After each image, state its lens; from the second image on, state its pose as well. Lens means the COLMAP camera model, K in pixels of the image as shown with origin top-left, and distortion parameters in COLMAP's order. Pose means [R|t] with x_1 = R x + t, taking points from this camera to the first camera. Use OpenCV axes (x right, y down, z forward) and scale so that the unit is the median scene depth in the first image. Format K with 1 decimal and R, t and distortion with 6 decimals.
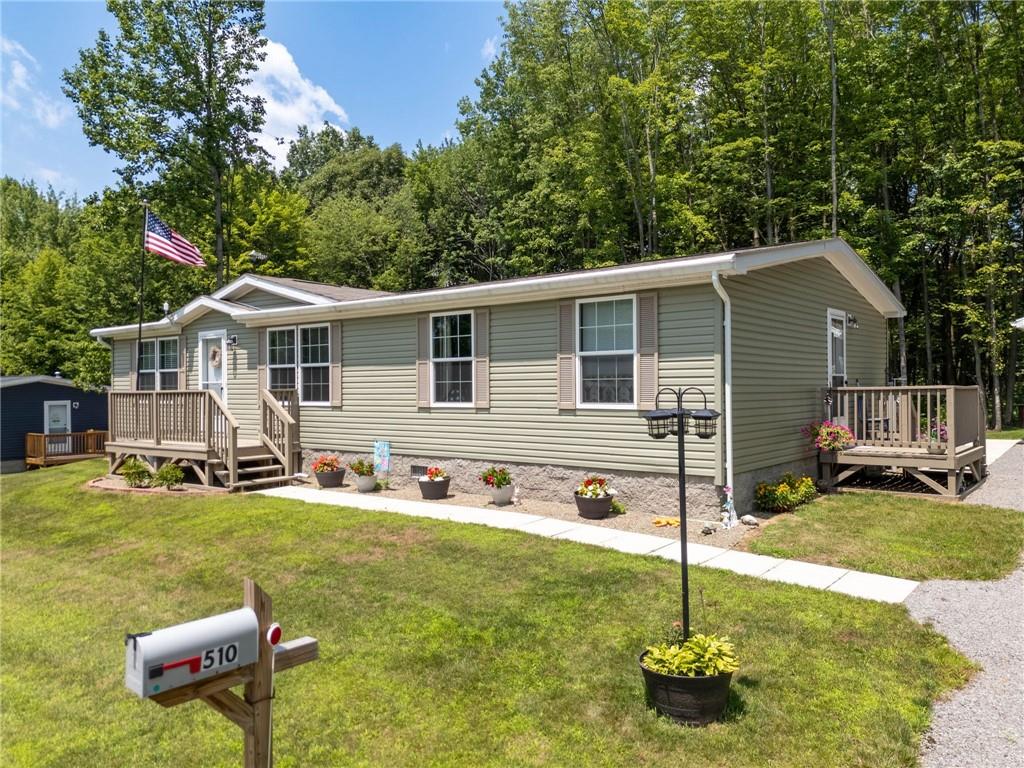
lens RADIAL K [[770.5, 0, 509.0], [0, 770.5, 391.9], [0, 0, 1]] dist [0.044657, -0.030248]
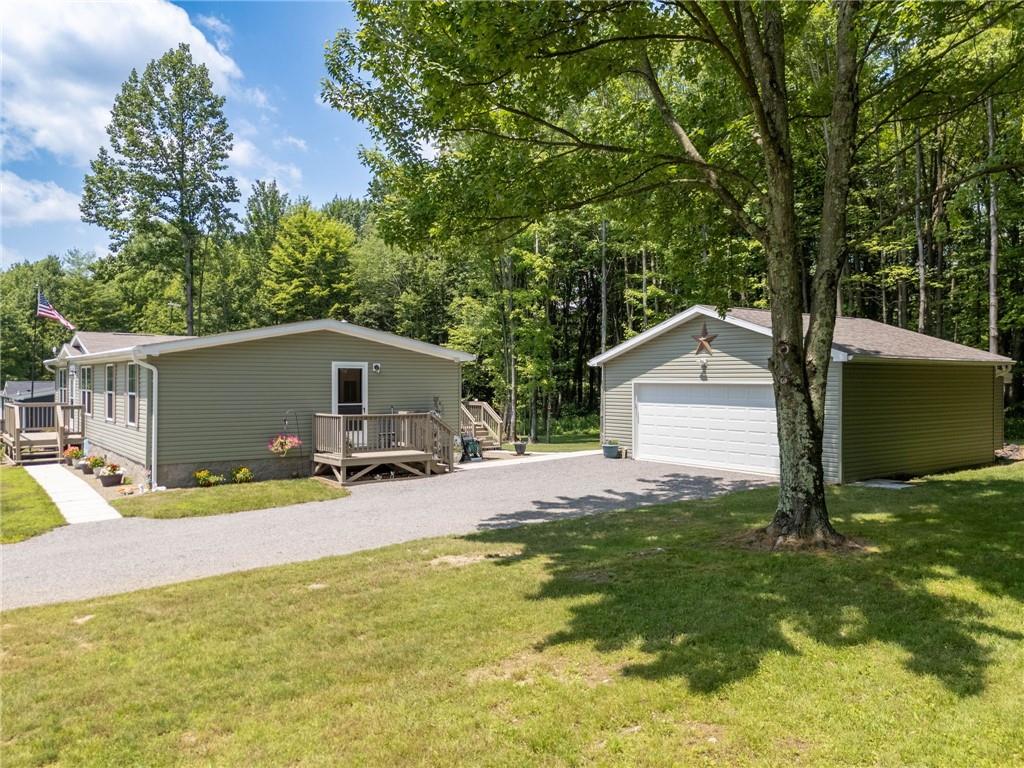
lens RADIAL K [[770.5, 0, 513.3], [0, 770.5, 381.0], [0, 0, 1]] dist [0.044657, -0.030248]
pose [[0.969501, 0.011387, -0.244824, 0.494081], [-0.012587, 0.999915, -0.003337, -0.029762], [0.244765, 0.006317, 0.969562, -0.181414]]
